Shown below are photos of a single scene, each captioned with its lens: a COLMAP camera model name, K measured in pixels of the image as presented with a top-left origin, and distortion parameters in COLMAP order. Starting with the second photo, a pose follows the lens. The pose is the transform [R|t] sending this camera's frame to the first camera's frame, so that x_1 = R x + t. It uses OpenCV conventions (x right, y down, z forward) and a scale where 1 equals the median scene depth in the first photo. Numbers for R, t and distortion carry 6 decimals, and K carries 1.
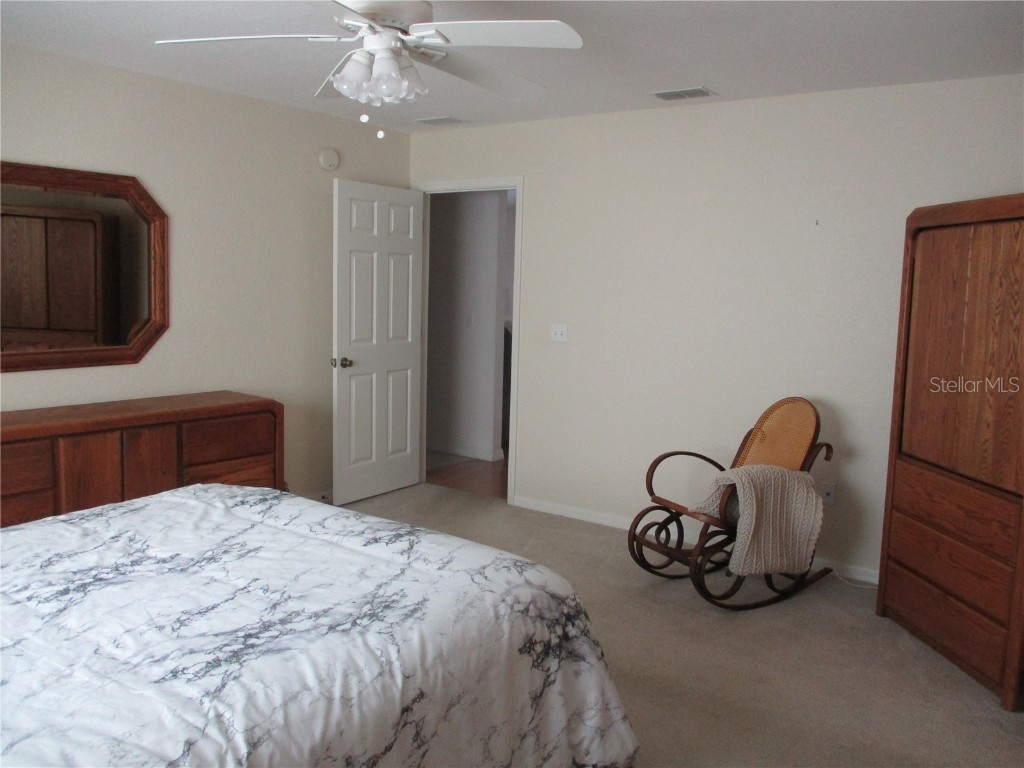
lens RADIAL K [[841.4, 0, 514.5], [0, 841.4, 385.4], [0, 0, 1]] dist [-0.017691, -0.016020]
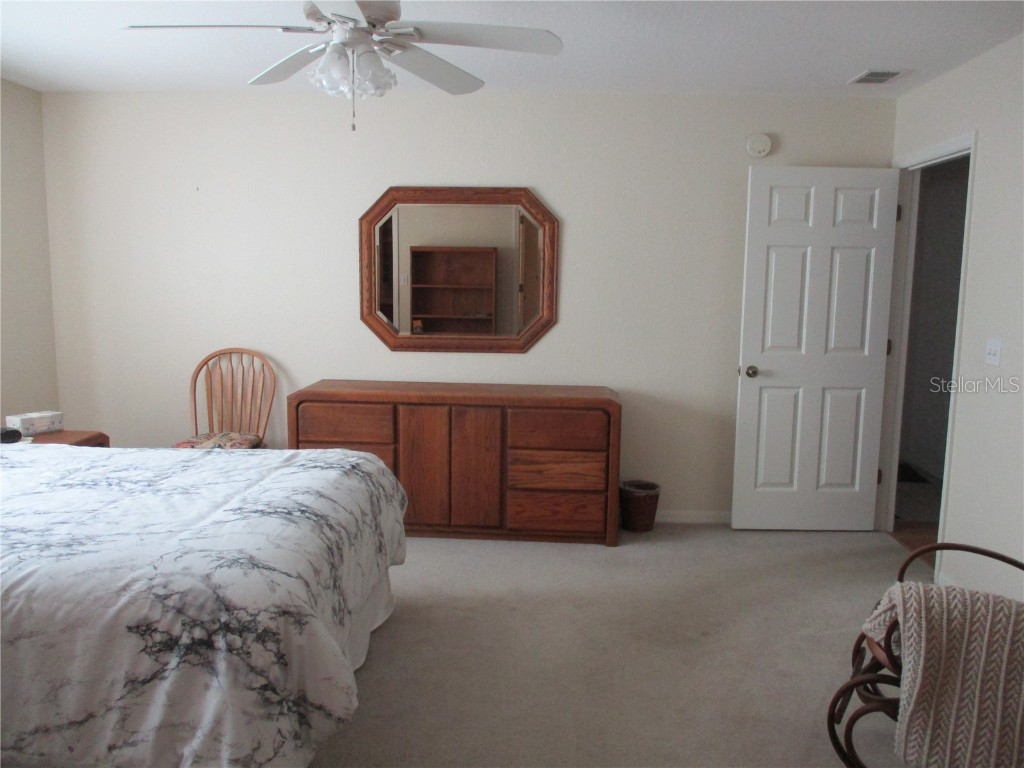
lens RADIAL K [[841.4, 0, 513.9], [0, 841.4, 382.1], [0, 0, 1]] dist [-0.017691, -0.016020]
pose [[0.565595, 0.089604, -0.819801, 0.962957], [-0.102697, 0.993995, 0.037792, -0.059327], [0.818264, 0.062816, 0.571401, 0.705229]]
